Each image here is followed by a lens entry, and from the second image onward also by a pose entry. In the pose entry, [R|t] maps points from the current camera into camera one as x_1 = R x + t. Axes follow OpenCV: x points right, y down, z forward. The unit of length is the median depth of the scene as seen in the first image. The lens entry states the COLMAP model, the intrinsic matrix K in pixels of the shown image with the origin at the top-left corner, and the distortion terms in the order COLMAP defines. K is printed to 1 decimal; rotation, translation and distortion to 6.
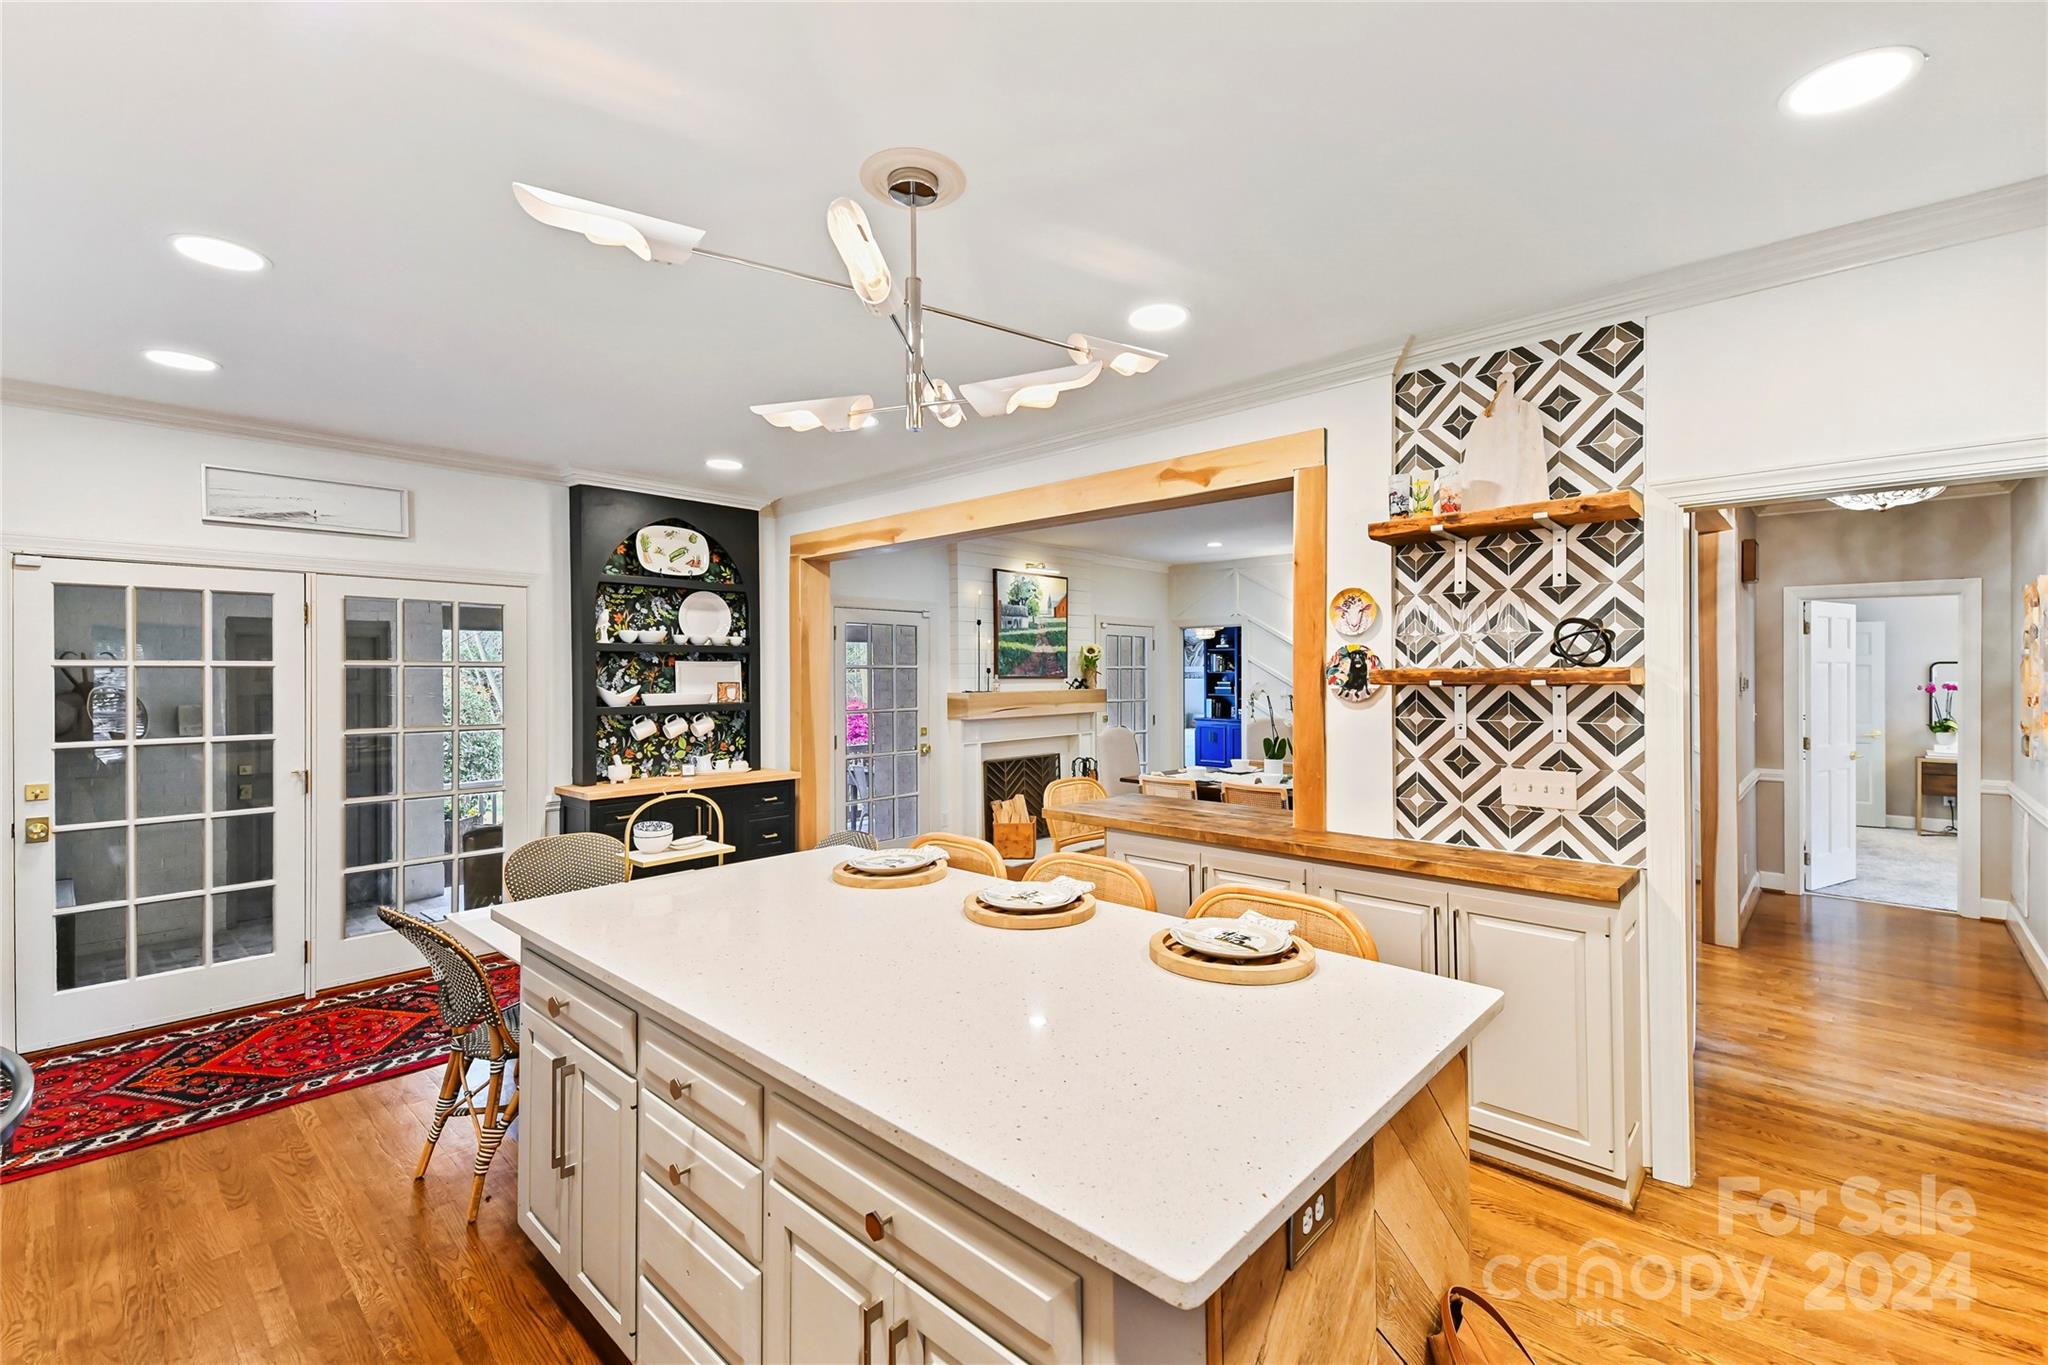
lens RADIAL K [[879.2, 0, 1033.9], [0, 879.2, 681.3], [0, 0, 1]] dist [0.001913, -0.002902]
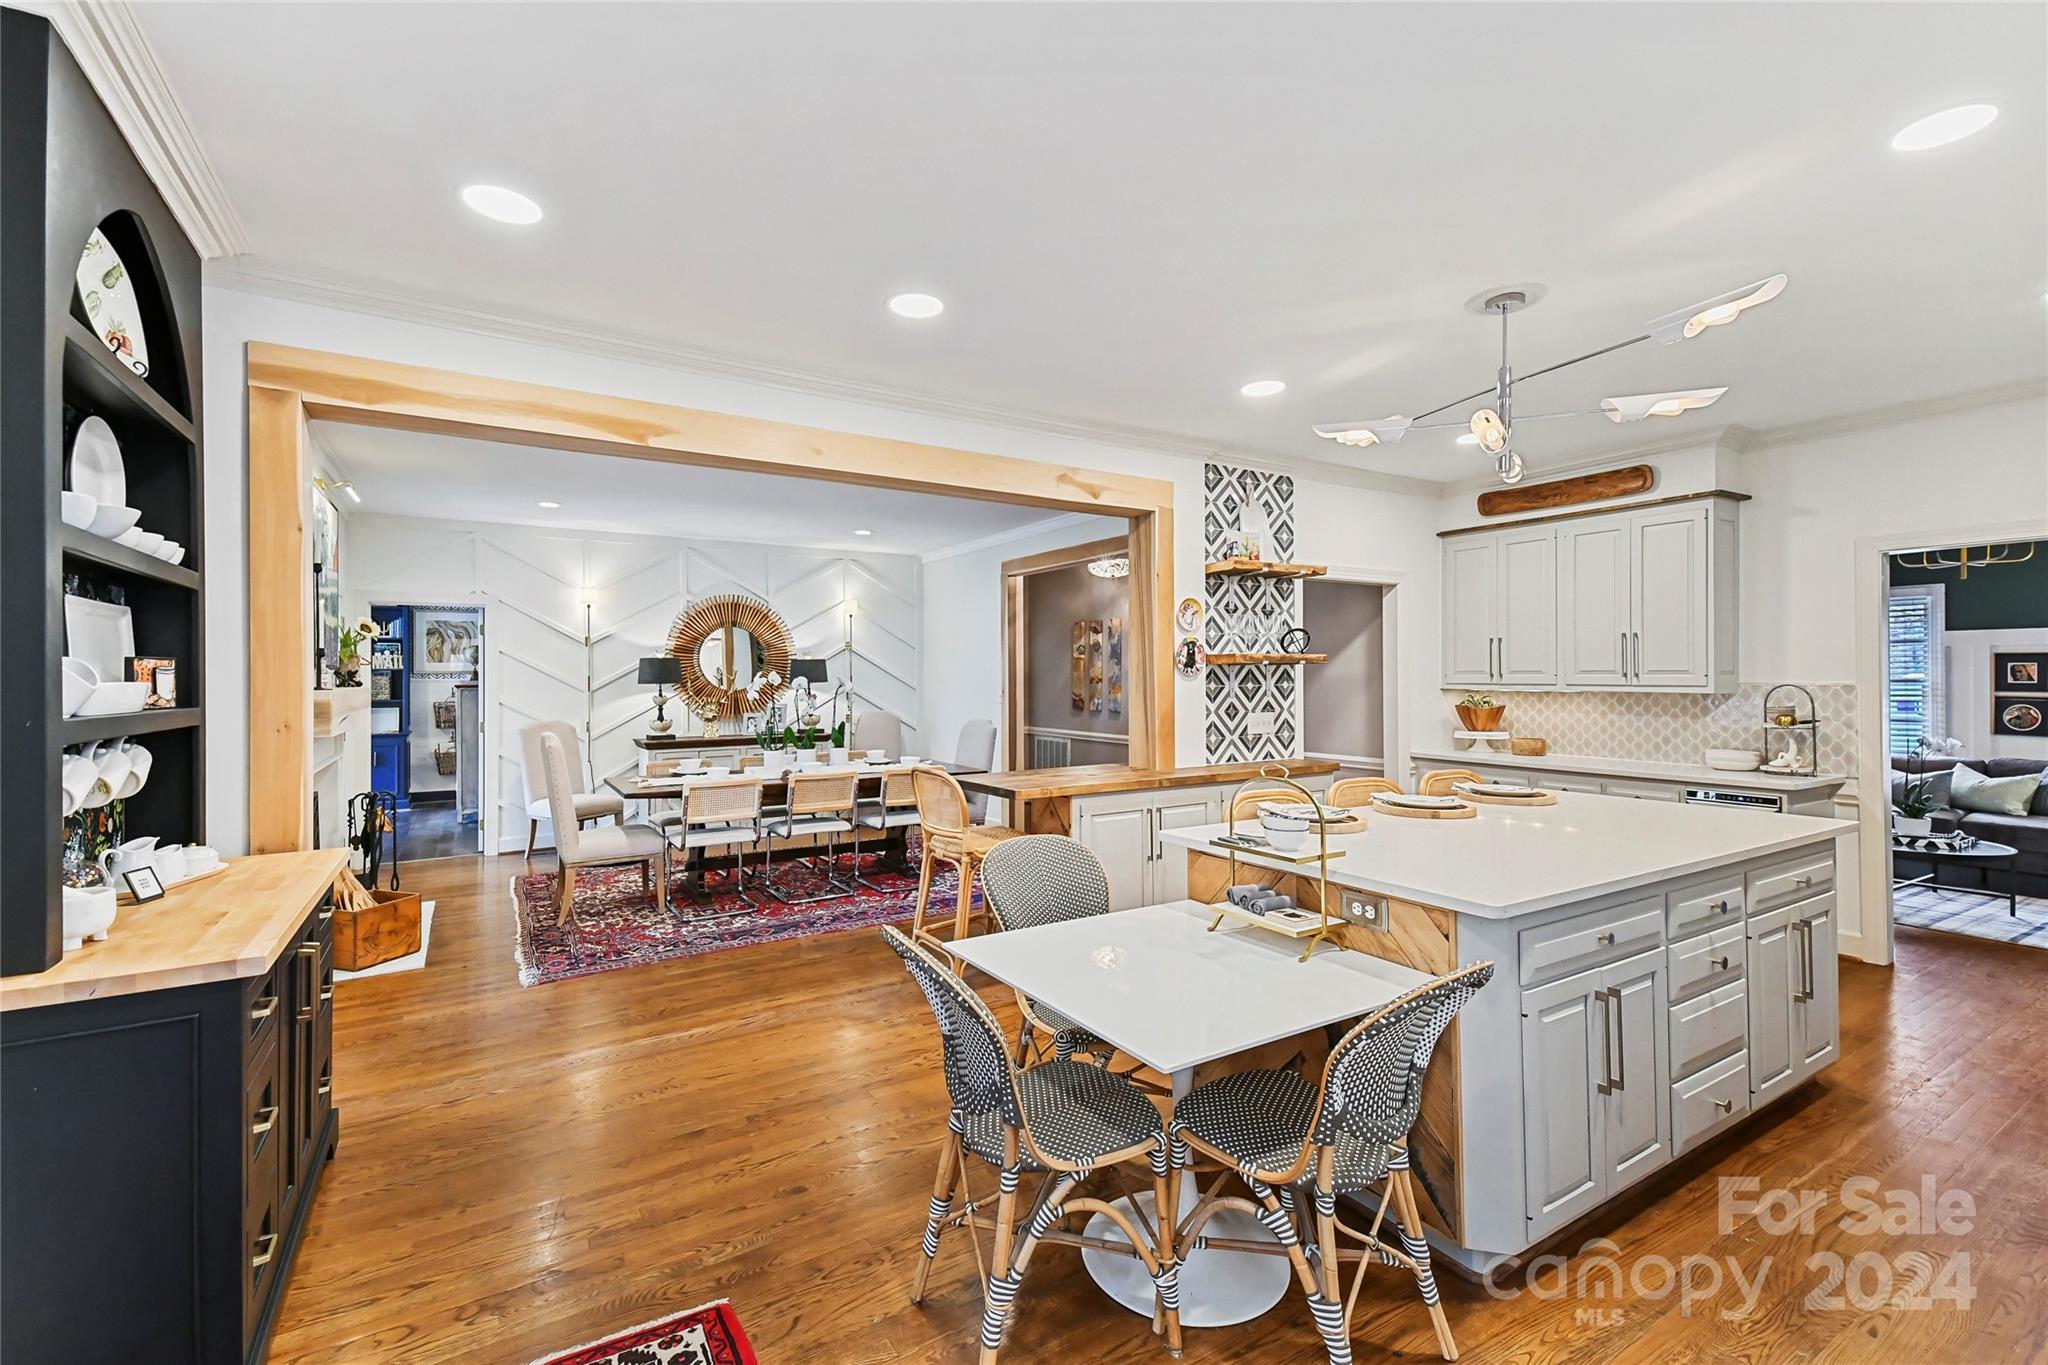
lens RADIAL K [[879.2, 0, 1034.1], [0, 879.2, 676.2], [0, 0, 1]] dist [0.001913, -0.002902]
pose [[0.253708, -0.000819, 0.967281, -1.247091], [0.008247, 0.999965, -0.001317, 0.025802], [-0.967246, 0.008311, 0.253706, 0.983642]]
